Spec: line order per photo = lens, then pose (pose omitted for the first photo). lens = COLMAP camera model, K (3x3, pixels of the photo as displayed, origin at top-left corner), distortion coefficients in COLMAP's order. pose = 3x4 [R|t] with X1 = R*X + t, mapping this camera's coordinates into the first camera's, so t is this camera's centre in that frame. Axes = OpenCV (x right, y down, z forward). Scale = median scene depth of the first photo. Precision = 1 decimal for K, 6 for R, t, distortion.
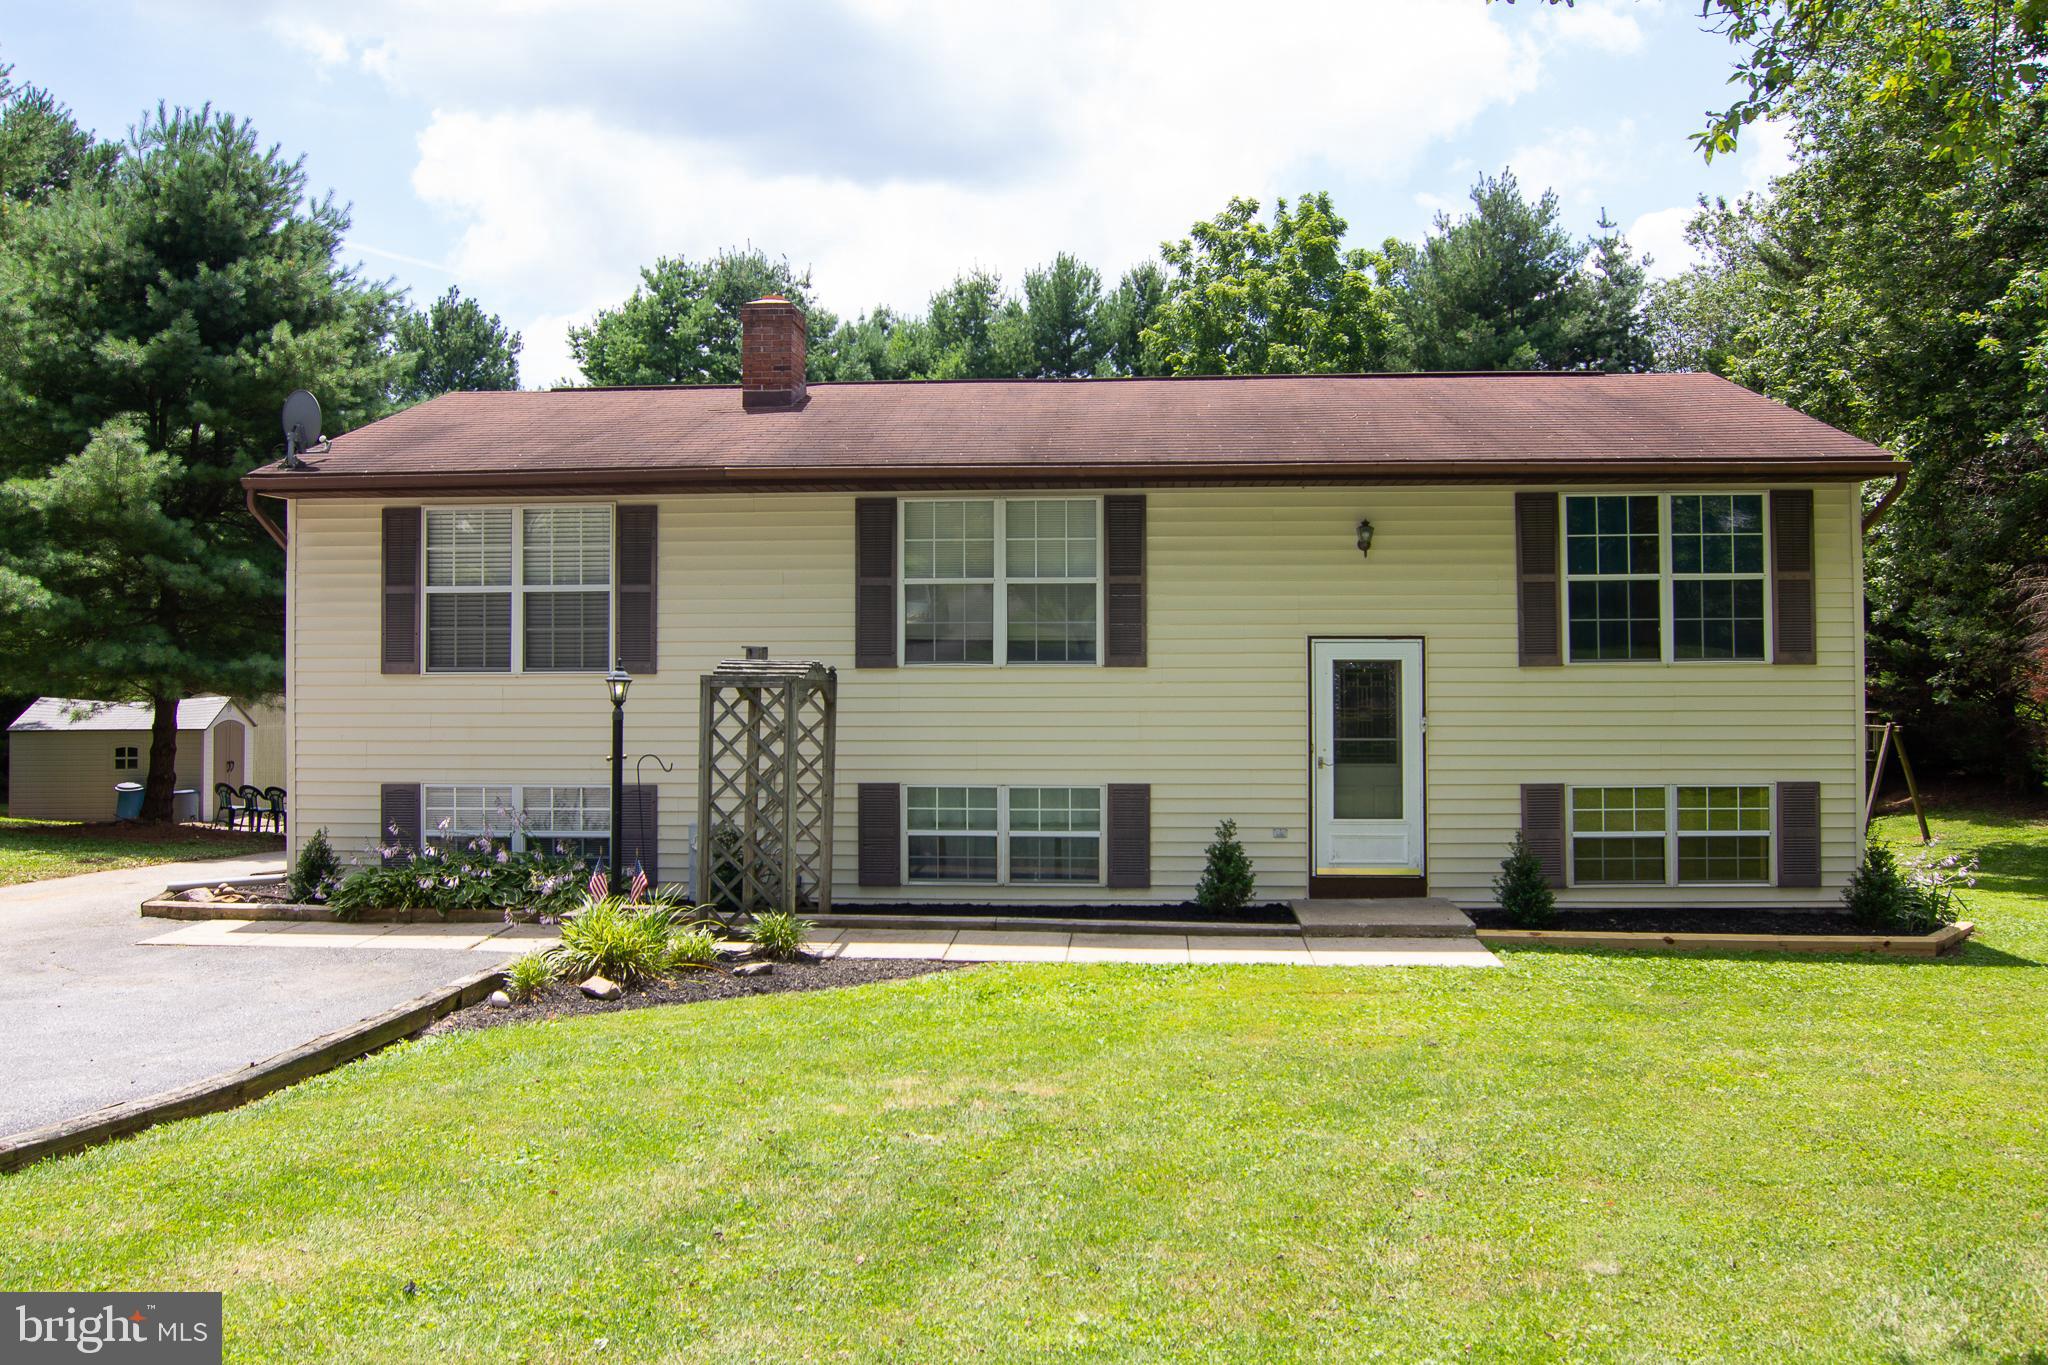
lens RADIAL K [[1631.1, 0, 1045.1], [0, 1631.1, 618.7], [0, 0, 1]] dist [-0.057335, -0.007009]
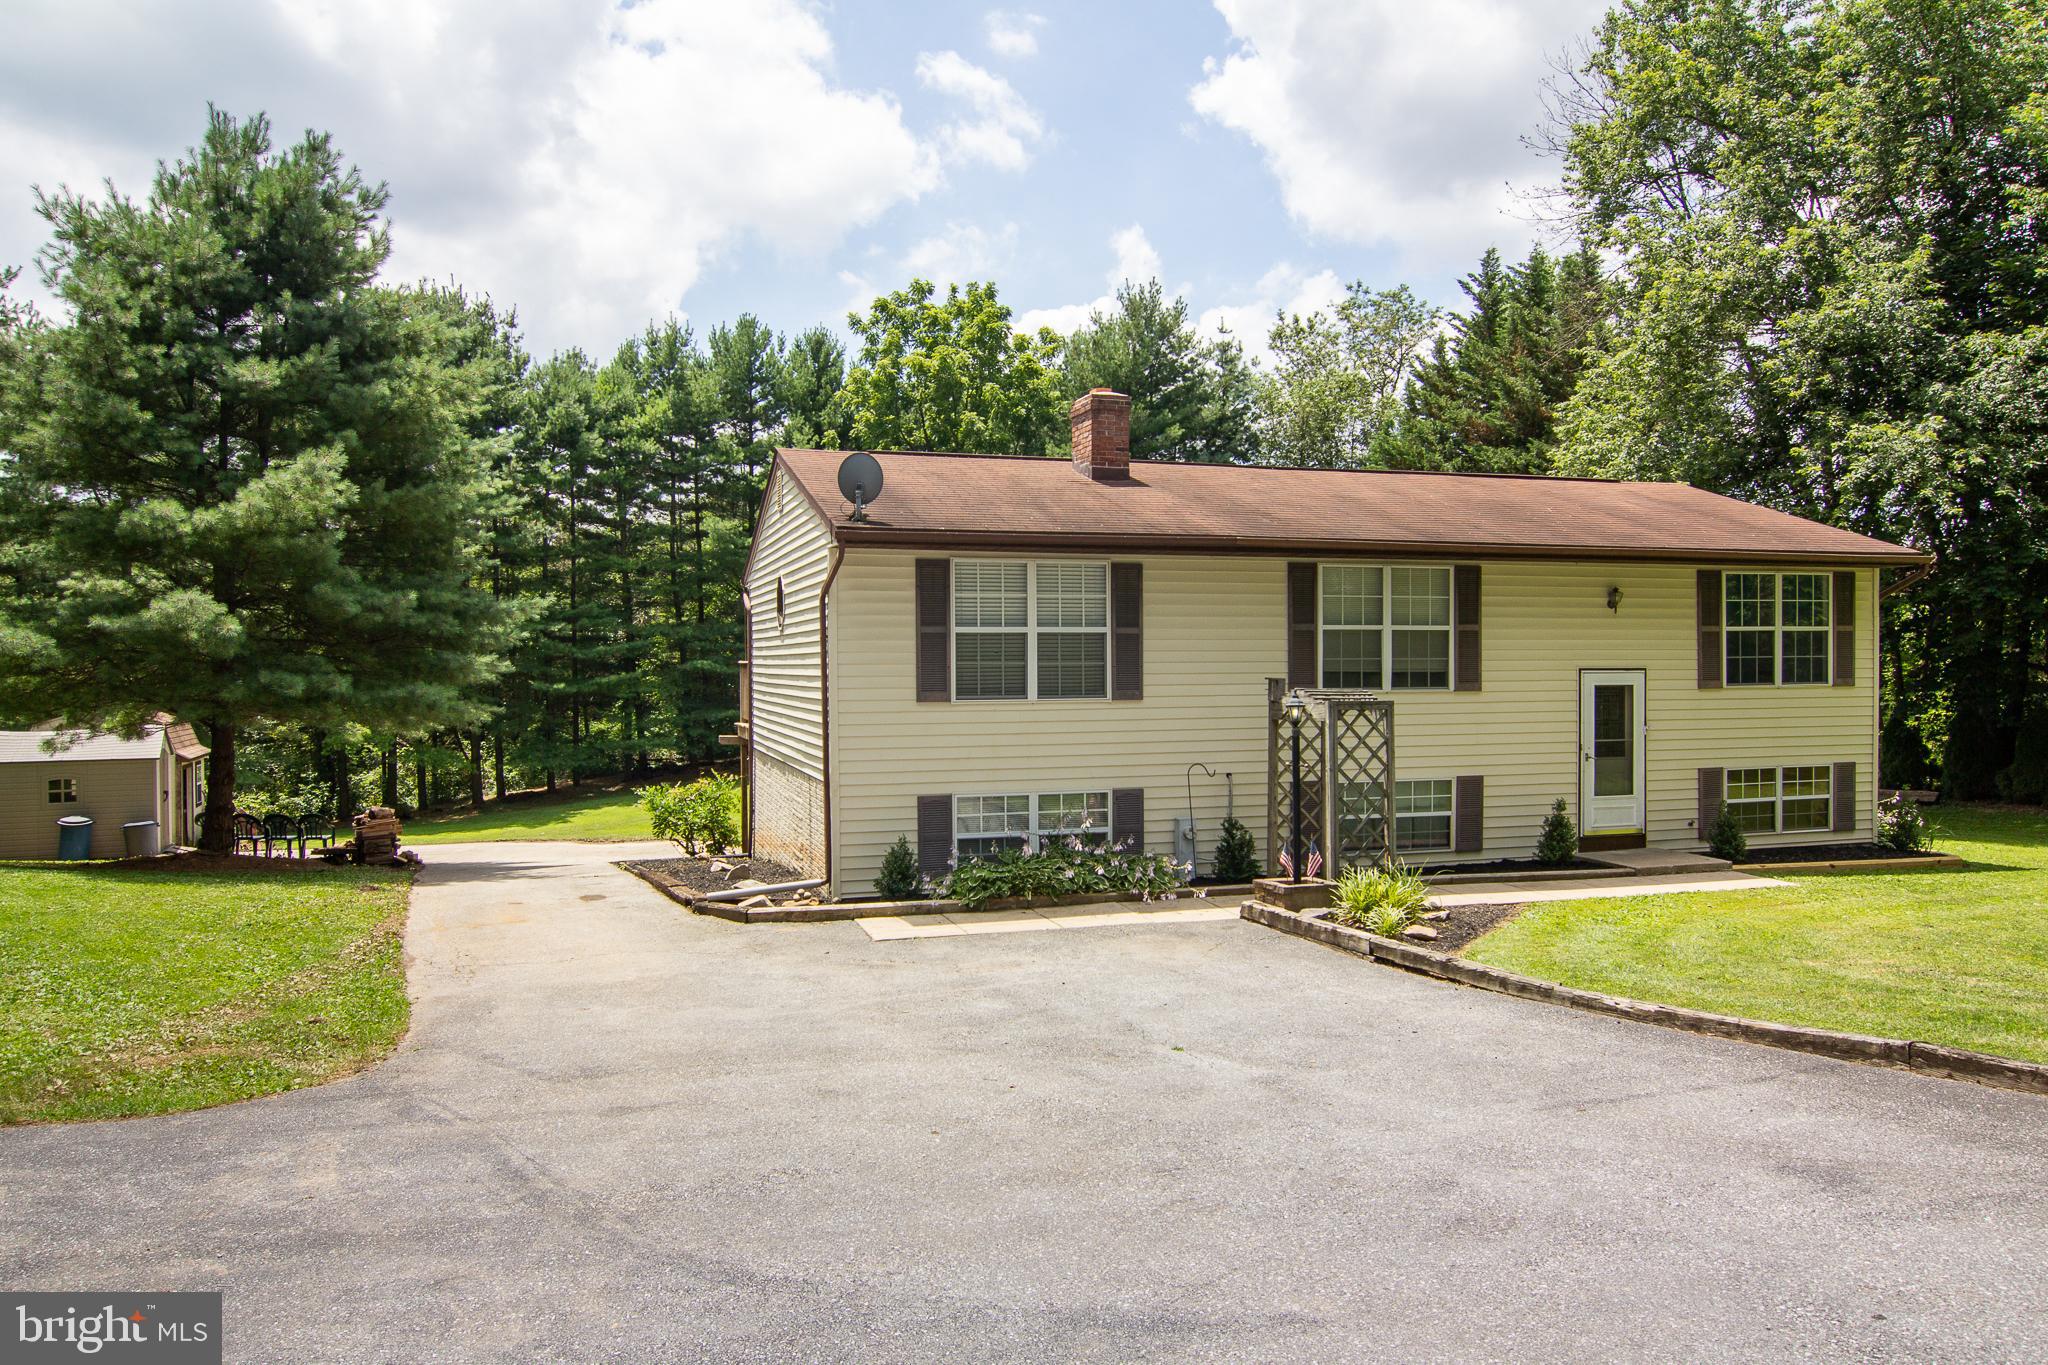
lens RADIAL K [[1436.5, 0, 1041.7], [0, 1436.5, 698.7], [0, 0, 1]] dist [-0.001982, -0.004469]
pose [[0.931919, -0.009275, 0.362547, -0.721641], [-0.005796, 0.999164, 0.040460, -0.010727], [-0.362620, -0.039807, 0.931087, 0.003340]]
